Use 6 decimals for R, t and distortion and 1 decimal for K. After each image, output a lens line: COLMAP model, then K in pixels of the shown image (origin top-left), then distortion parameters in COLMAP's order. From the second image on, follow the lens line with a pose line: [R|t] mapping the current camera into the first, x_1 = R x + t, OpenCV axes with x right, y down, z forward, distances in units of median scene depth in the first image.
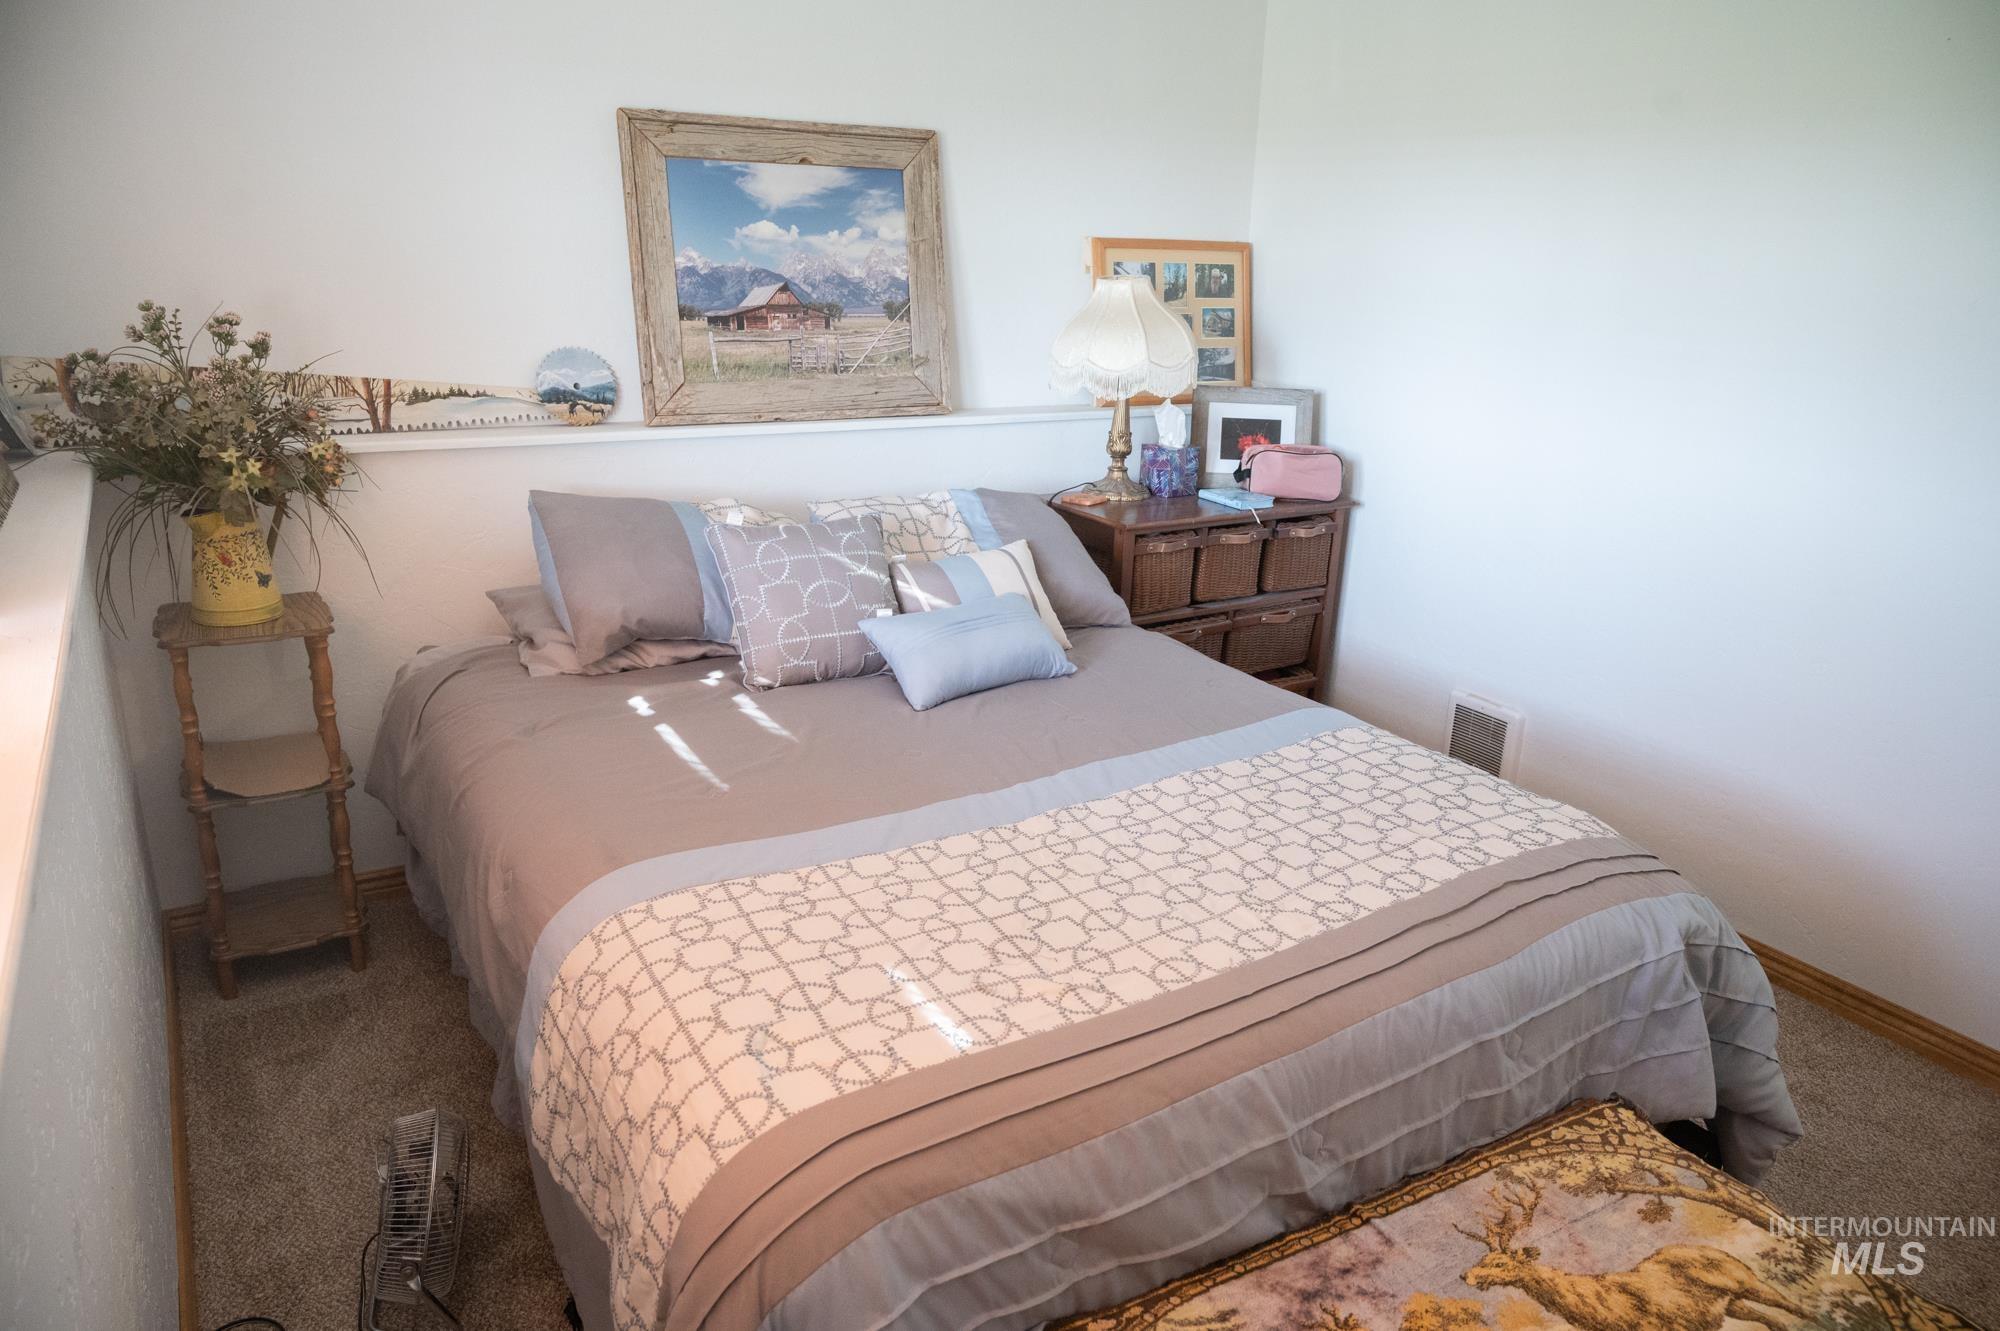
lens RADIAL K [[1339.0, 0, 1000.3], [0, 1339.0, 663.7], [0, 0, 1]] dist [-0.004454, 0.003136]
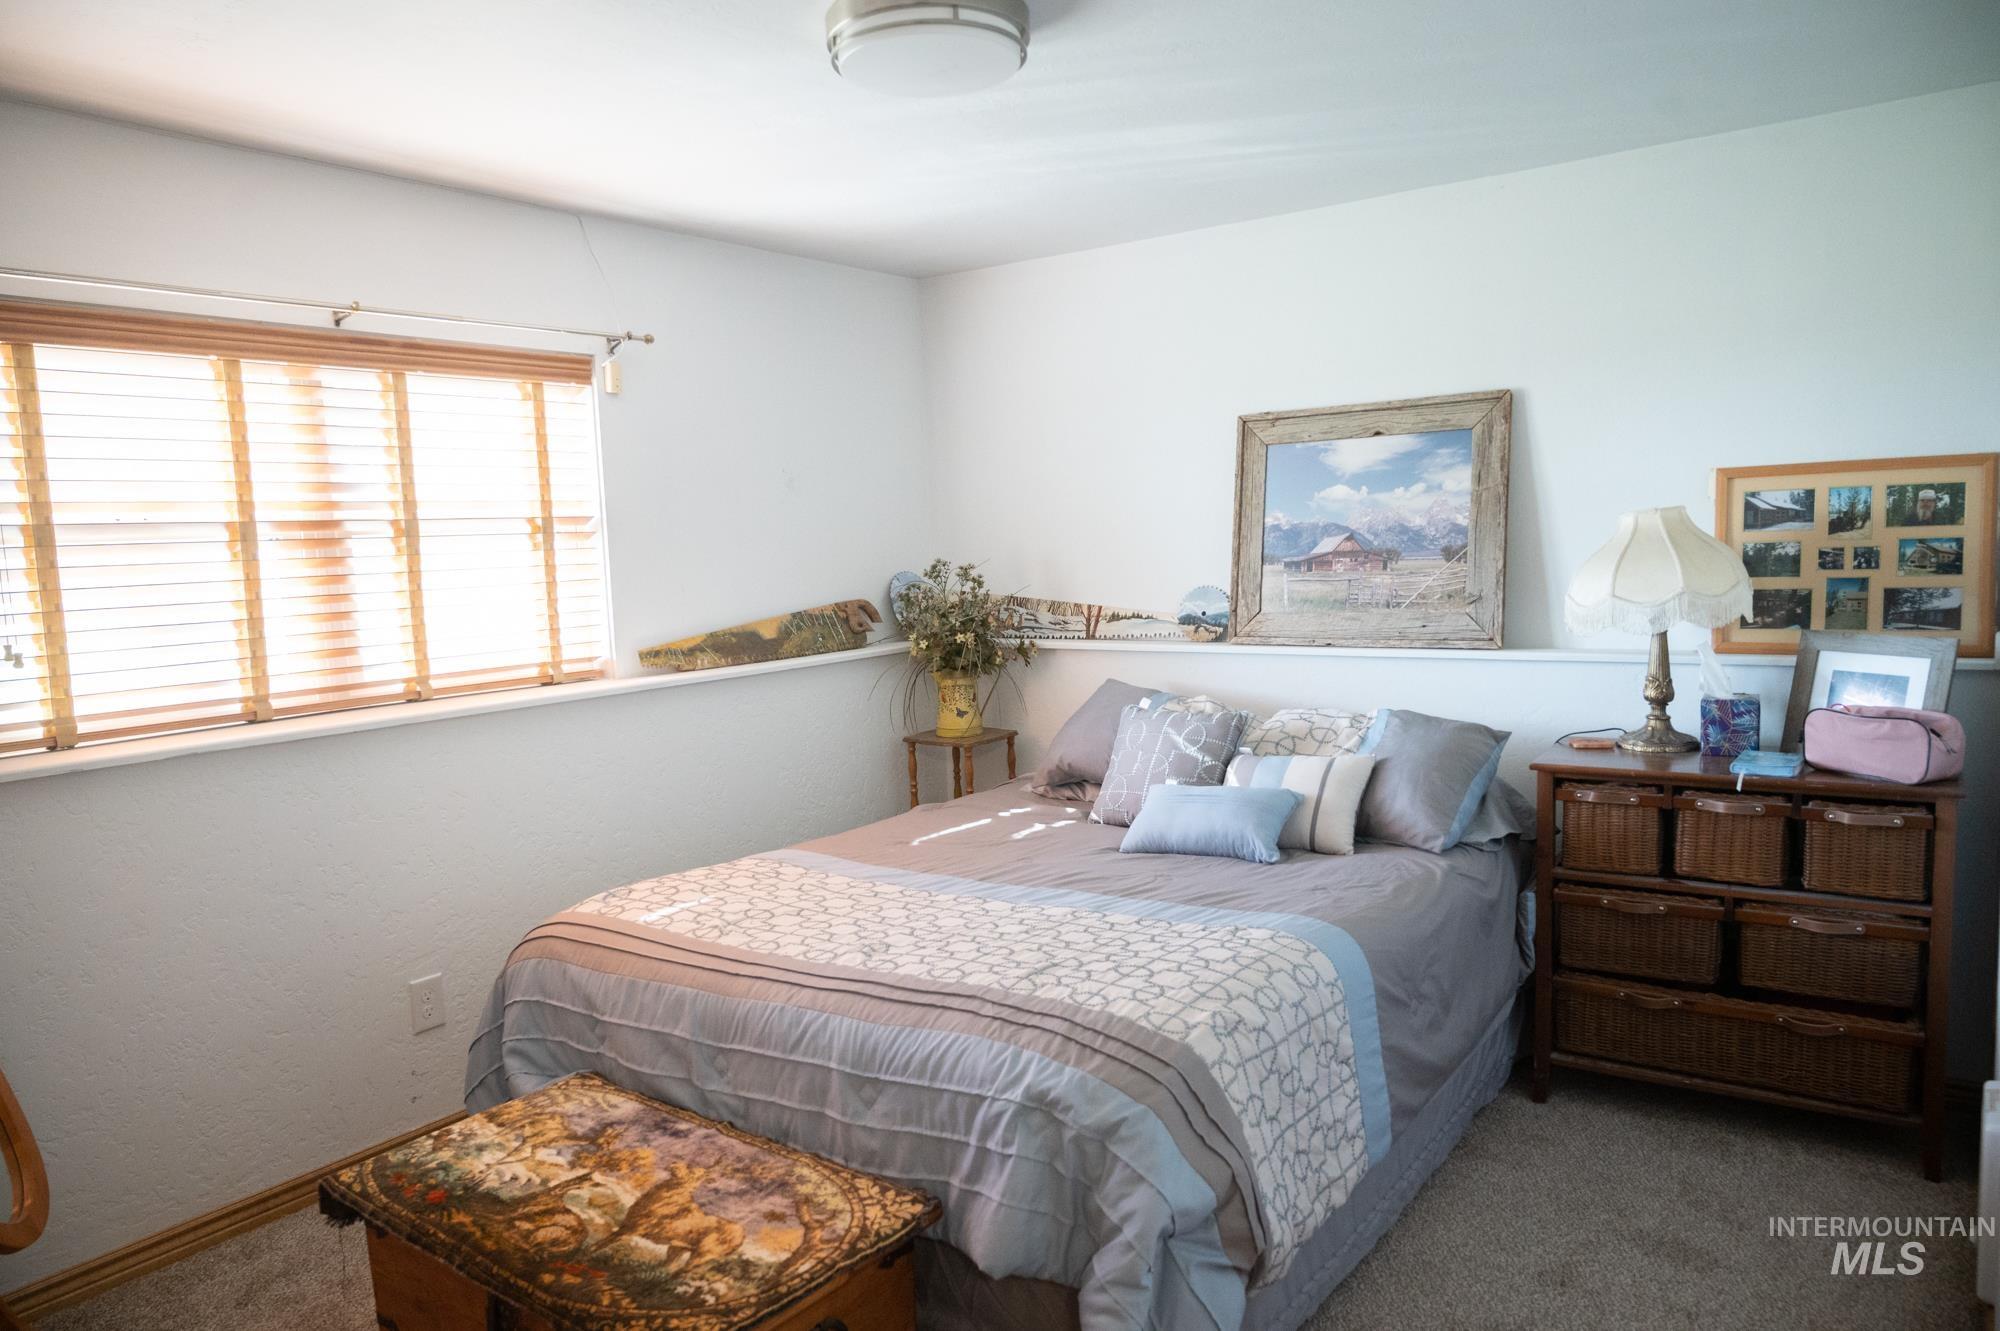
lens RADIAL K [[1339.0, 0, 1000.8], [0, 1339.0, 672.2], [0, 0, 1]] dist [-0.004454, 0.003136]
pose [[0.380119, 0.045290, -0.923828, 0.828954], [-0.232242, 0.971476, -0.047932, -0.033798], [0.895306, 0.232772, 0.379794, 0.293487]]
